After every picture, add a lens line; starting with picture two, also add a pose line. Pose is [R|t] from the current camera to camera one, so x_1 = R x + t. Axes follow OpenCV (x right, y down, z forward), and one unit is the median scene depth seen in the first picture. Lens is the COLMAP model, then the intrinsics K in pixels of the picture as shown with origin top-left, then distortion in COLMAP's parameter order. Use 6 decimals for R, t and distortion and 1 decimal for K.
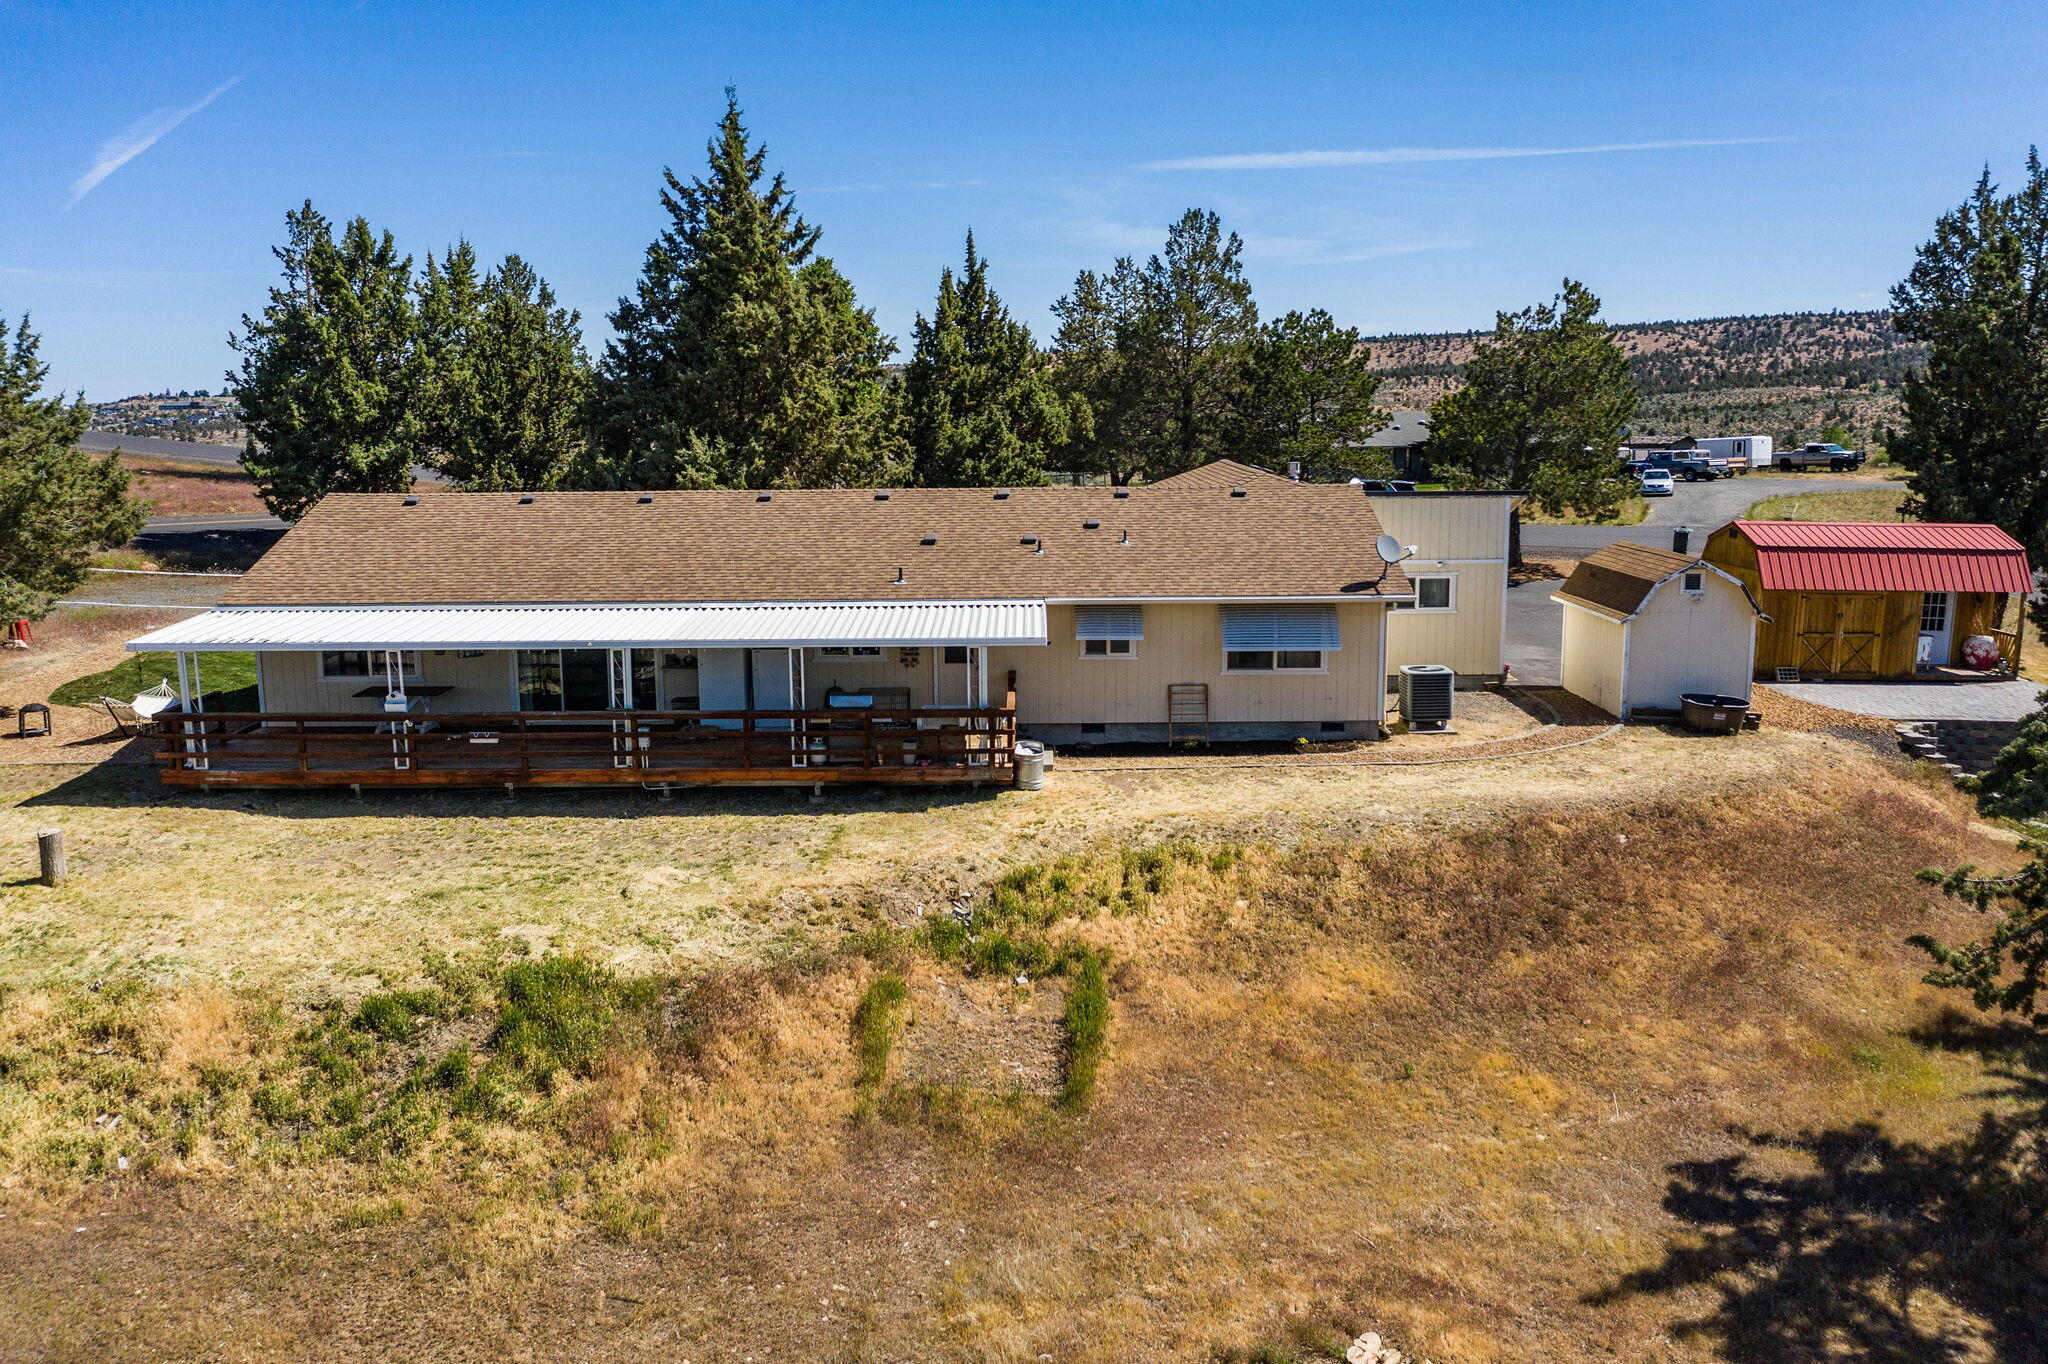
lens RADIAL K [[1607.0, 0, 1024.0], [0, 1607.0, 682.0], [0, 0, 1]] dist [-0.017277, 0.001913]
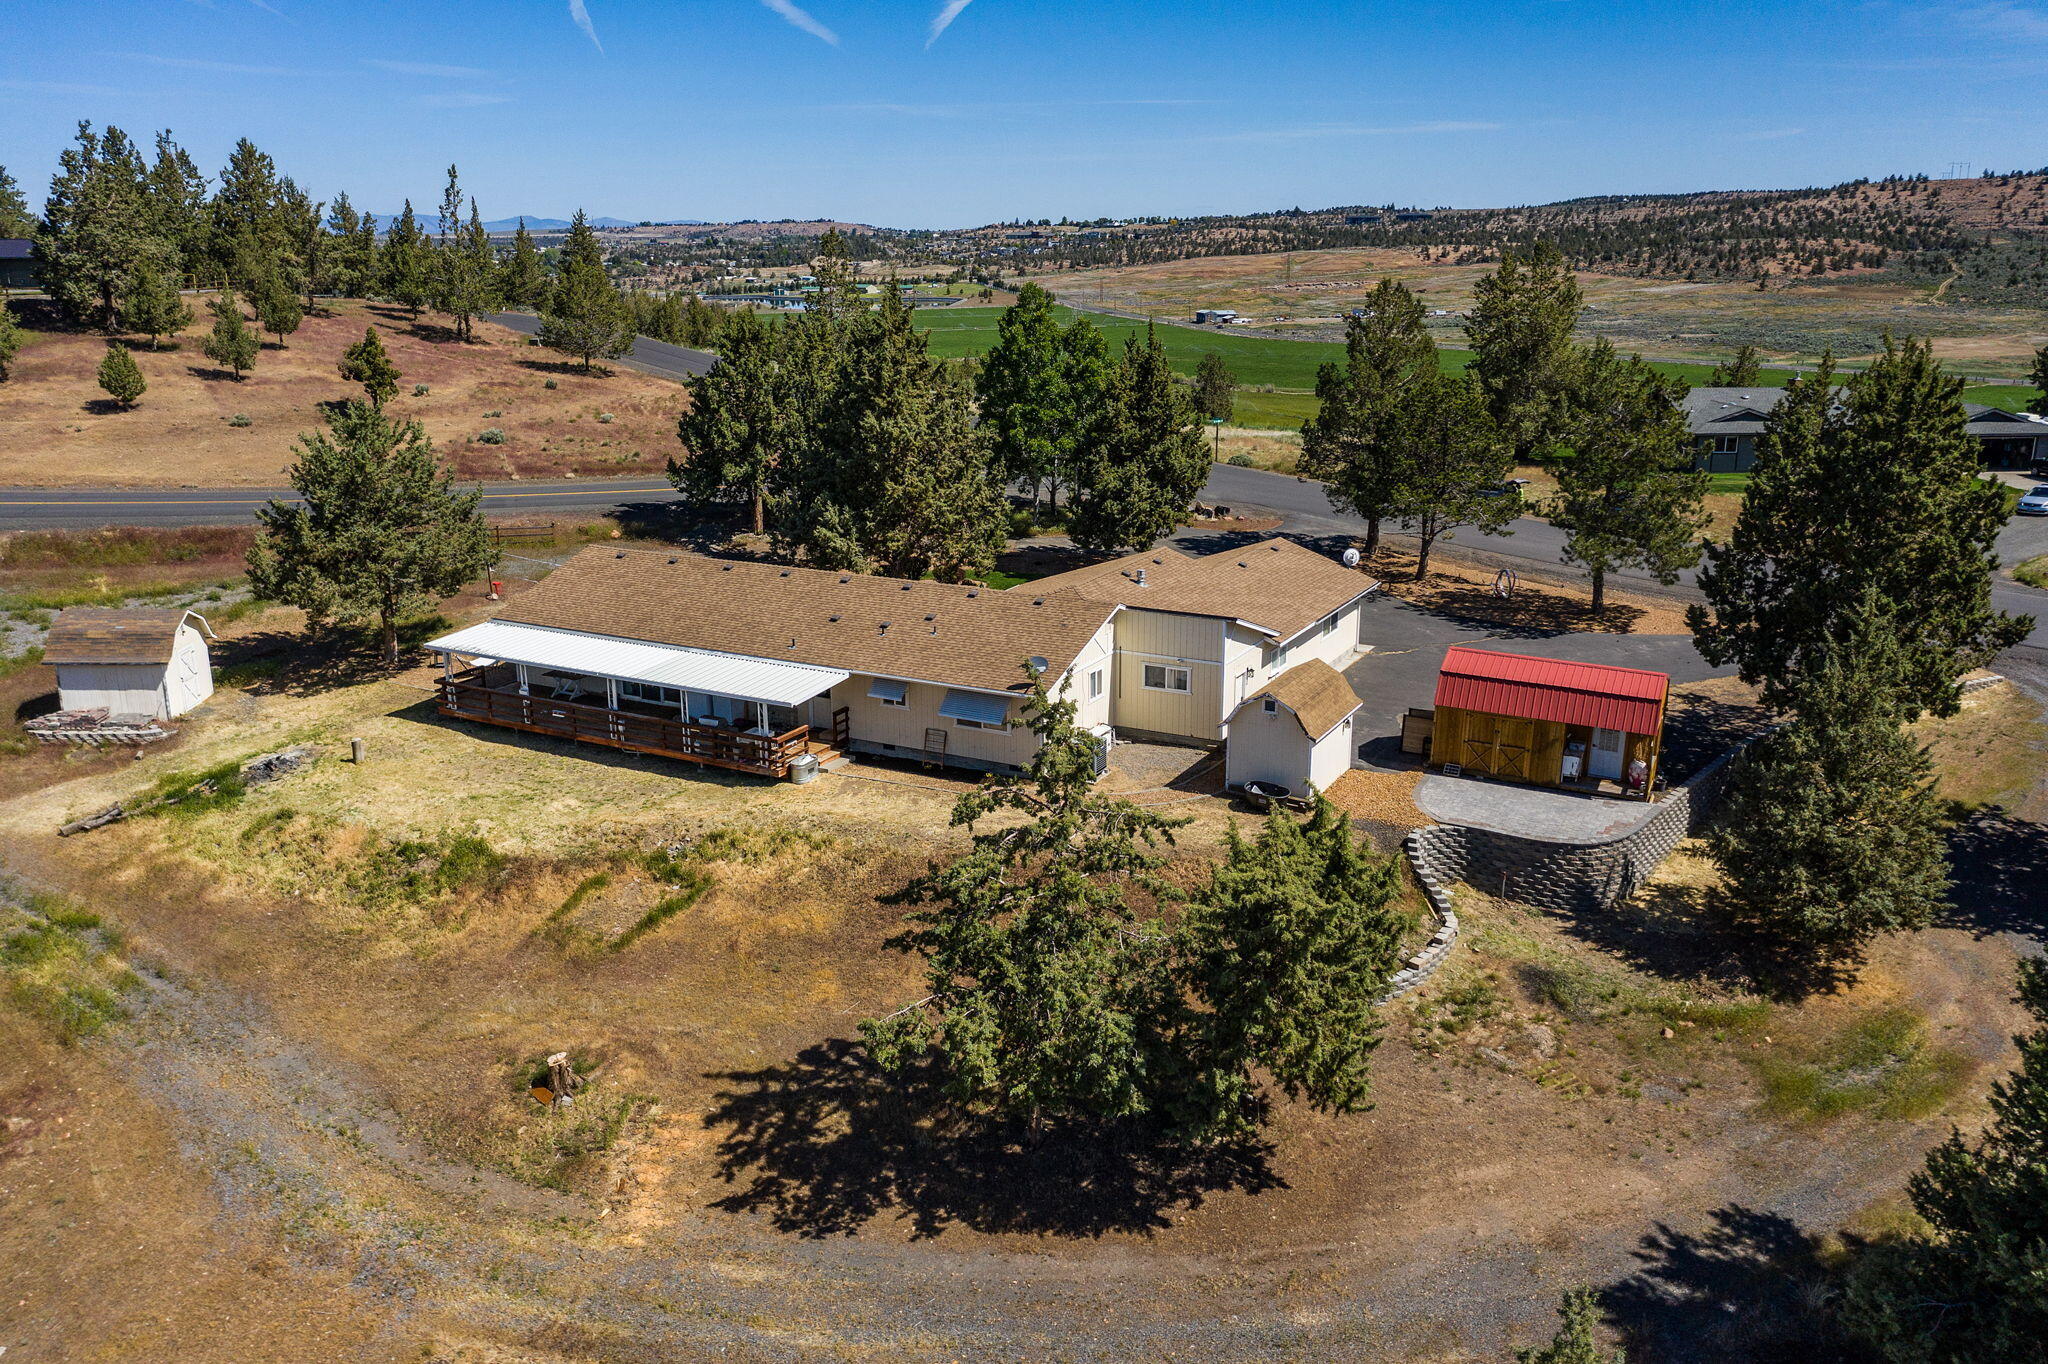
lens RADIAL K [[1607.0, 0, 1024.0], [0, 1607.0, 682.0], [0, 0, 1]] dist [-0.017277, 0.001913]
pose [[0.883489, 0.130152, -0.450008, 1.041364], [-0.082858, 0.988899, 0.123339, -0.292351], [0.461065, -0.071682, 0.884466, -0.460278]]
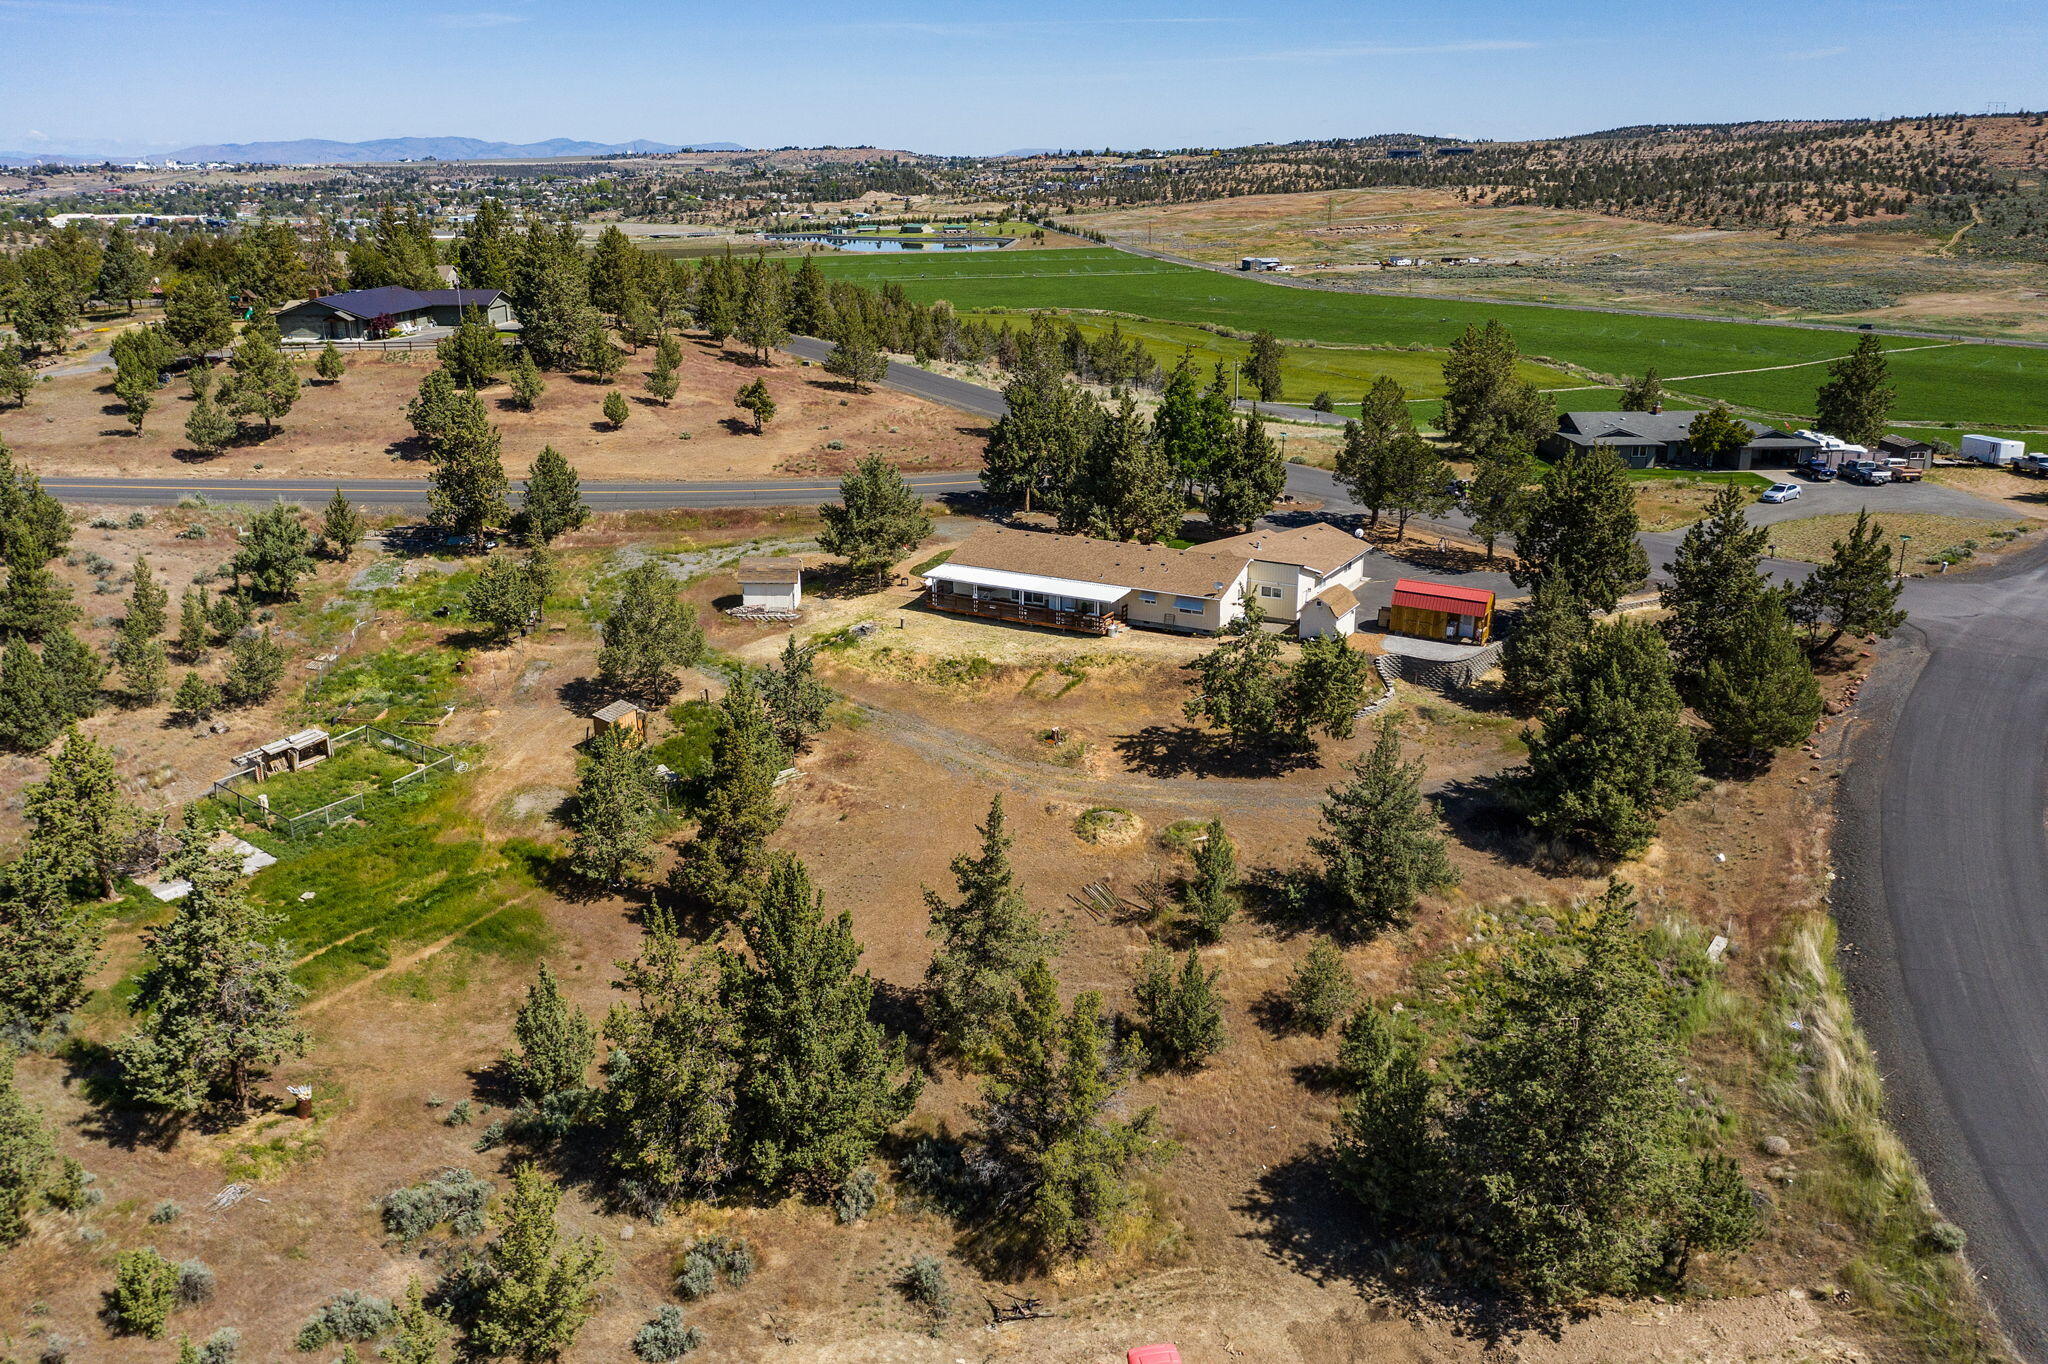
lens RADIAL K [[1607.0, 0, 1024.0], [0, 1607.0, 682.0], [0, 0, 1]] dist [-0.017277, 0.001913]
pose [[0.872887, 0.156449, -0.462160, 1.756056], [-0.086236, 0.981756, 0.169466, -0.504266], [0.480241, -0.108070, 0.870453, -2.721293]]
